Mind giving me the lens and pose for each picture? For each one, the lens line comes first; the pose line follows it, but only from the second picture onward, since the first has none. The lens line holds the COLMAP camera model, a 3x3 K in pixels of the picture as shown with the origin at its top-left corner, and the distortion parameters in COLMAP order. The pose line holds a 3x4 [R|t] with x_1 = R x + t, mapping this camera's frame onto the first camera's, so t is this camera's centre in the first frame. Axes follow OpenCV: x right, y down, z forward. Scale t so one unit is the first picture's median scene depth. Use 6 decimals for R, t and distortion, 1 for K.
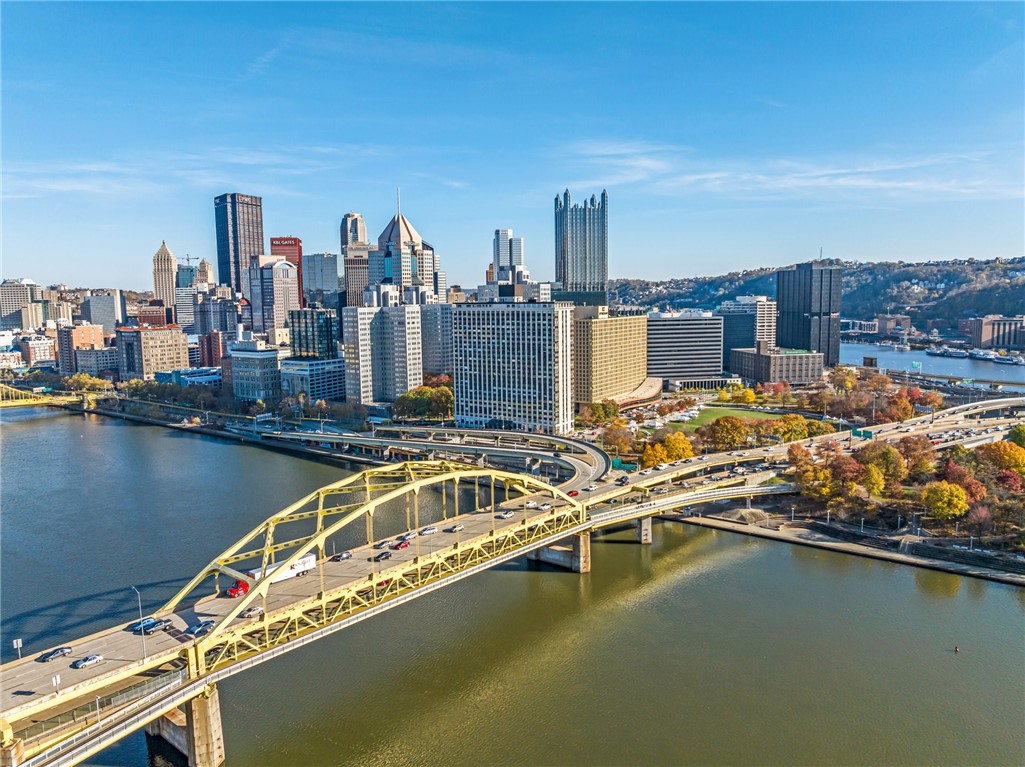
lens RADIAL K [[735.1, 0, 512.5], [0, 735.1, 383.5], [0, 0, 1]] dist [-0.037601, -0.000468]
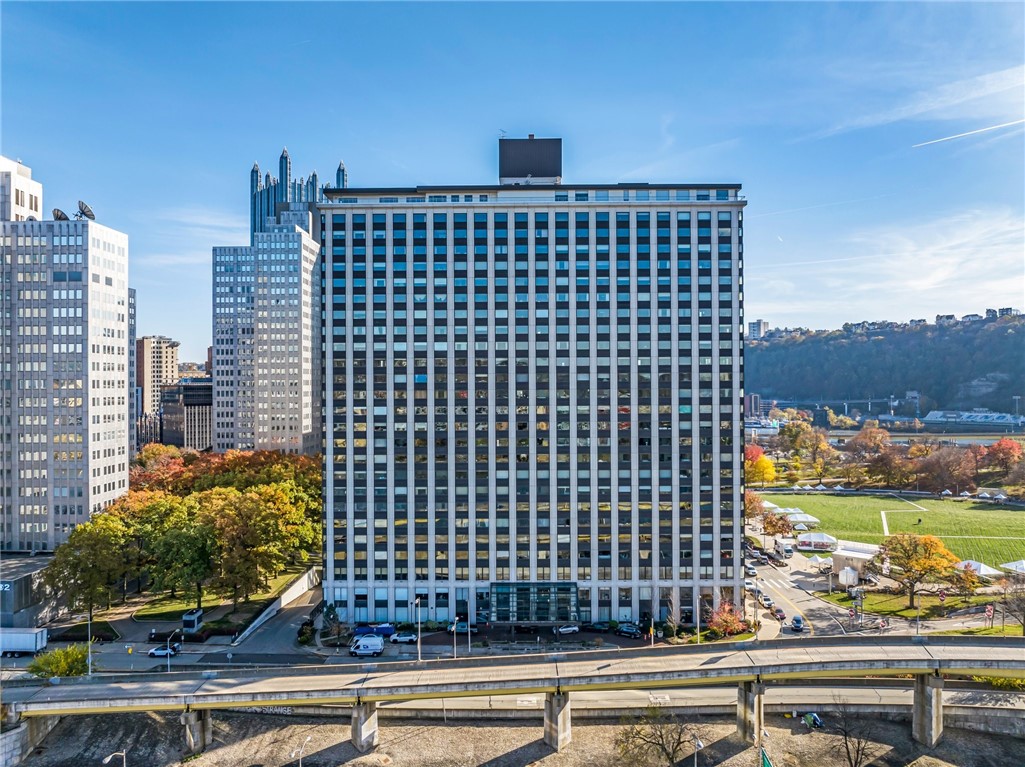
lens RADIAL K [[738.0, 0, 512.5], [0, 738.0, 383.5], [0, 0, 1]] dist [-0.051670, 0.028634]
pose [[0.826785, 0.011456, 0.562402, -0.165001], [0.061457, 0.991968, -0.110555, 0.002403], [-0.559151, 0.125969, 0.819440, 0.664653]]
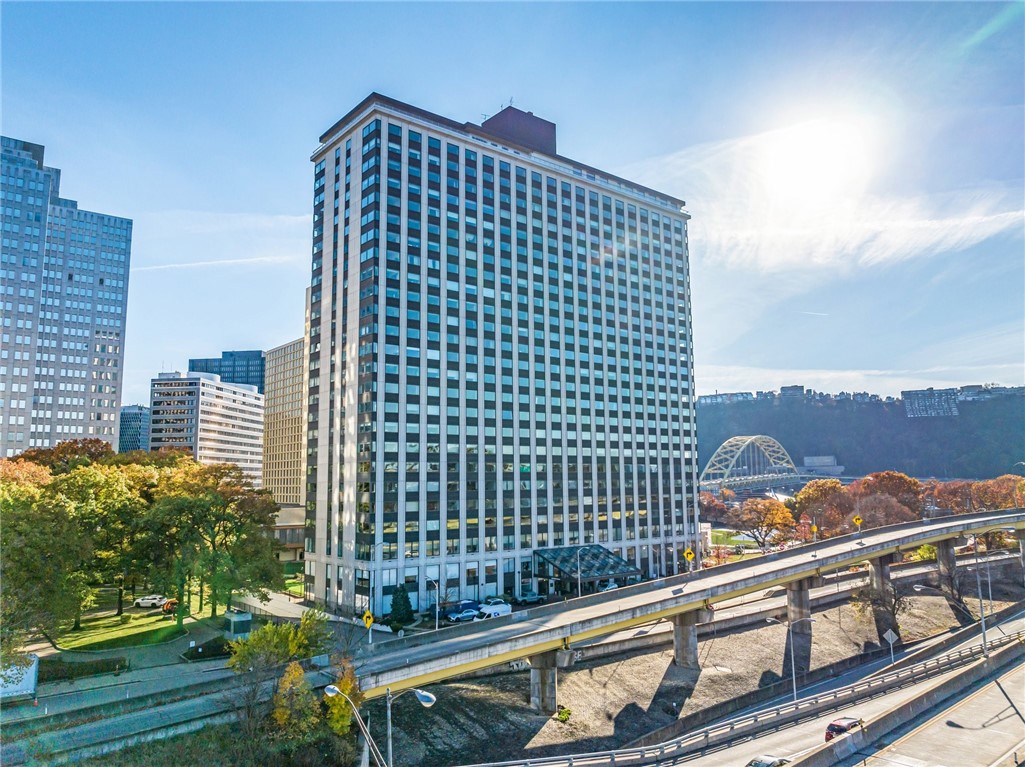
lens RADIAL K [[738.0, 0, 512.5], [0, 738.0, 383.5], [0, 0, 1]] dist [-0.051670, 0.028634]
pose [[0.277128, 0.140749, 0.950468, -0.262077], [0.124873, 0.975547, -0.180872, 0.032426], [-0.952684, 0.168813, 0.252776, 0.826963]]
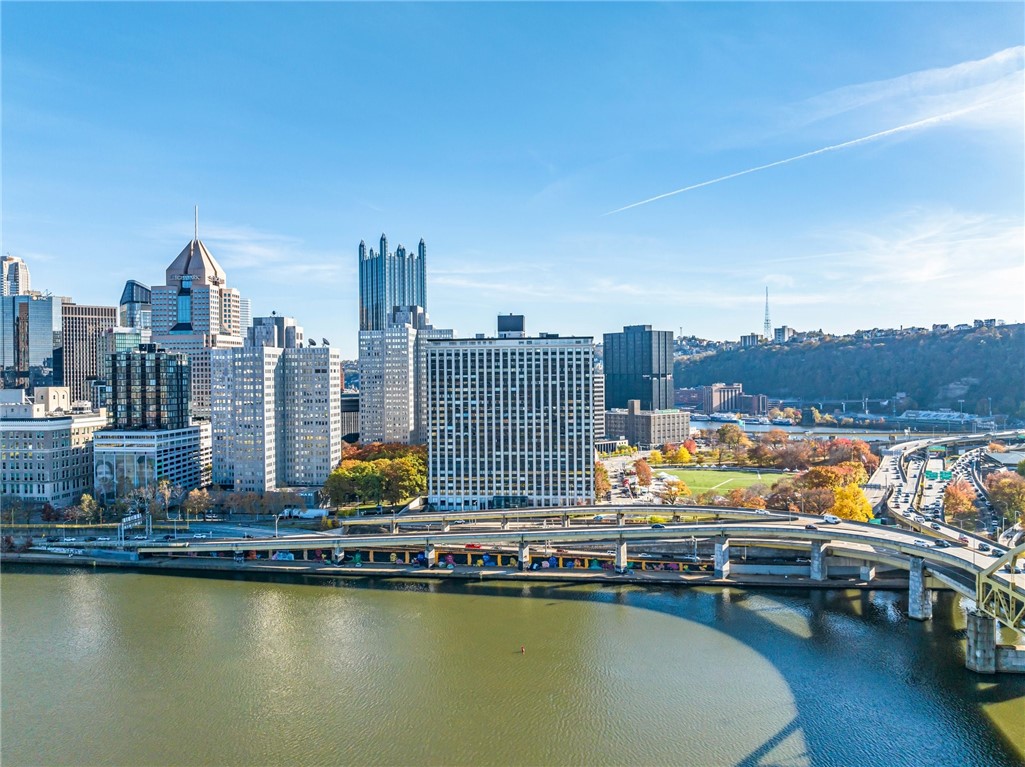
lens RADIAL K [[735.1, 0, 512.5], [0, 735.1, 383.5], [0, 0, 1]] dist [-0.037601, -0.000468]
pose [[0.875833, 0.001614, 0.482611, -0.325134], [0.055096, 0.993122, -0.103308, 0.011947], [-0.479459, 0.117071, 0.869720, 0.303057]]
